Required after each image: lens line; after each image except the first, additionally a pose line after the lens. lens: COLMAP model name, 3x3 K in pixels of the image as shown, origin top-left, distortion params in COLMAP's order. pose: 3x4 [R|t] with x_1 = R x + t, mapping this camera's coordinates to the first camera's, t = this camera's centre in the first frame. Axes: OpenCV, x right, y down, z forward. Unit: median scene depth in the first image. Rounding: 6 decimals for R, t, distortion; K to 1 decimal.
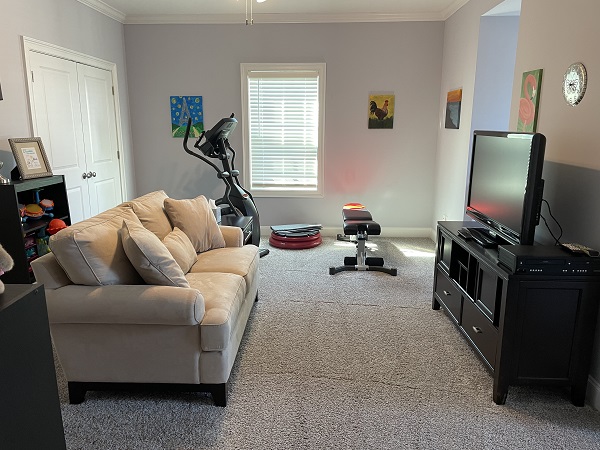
lens RADIAL K [[452.1, 0, 299.5], [0, 452.1, 226.3], [0, 0, 1]] dist [0.014245, -0.017997]
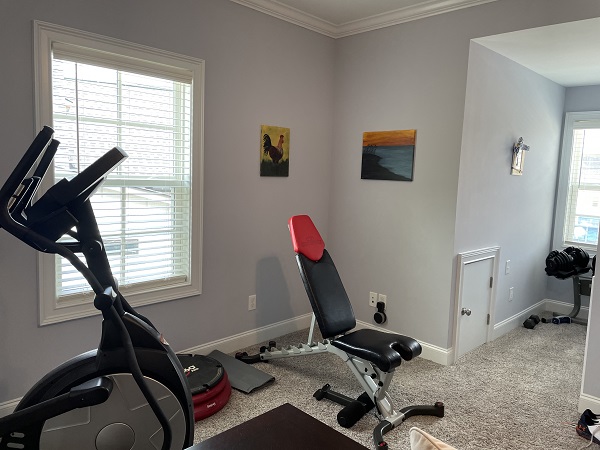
lens RADIAL K [[452.1, 0, 301.1], [0, 452.1, 222.2], [0, 0, 1]] dist [0.014245, -0.017997]
pose [[0.676540, -0.053464, 0.734463, -0.282893], [0.126335, 0.991001, -0.044234, -0.117435], [-0.725489, 0.122715, 0.677206, 0.541443]]
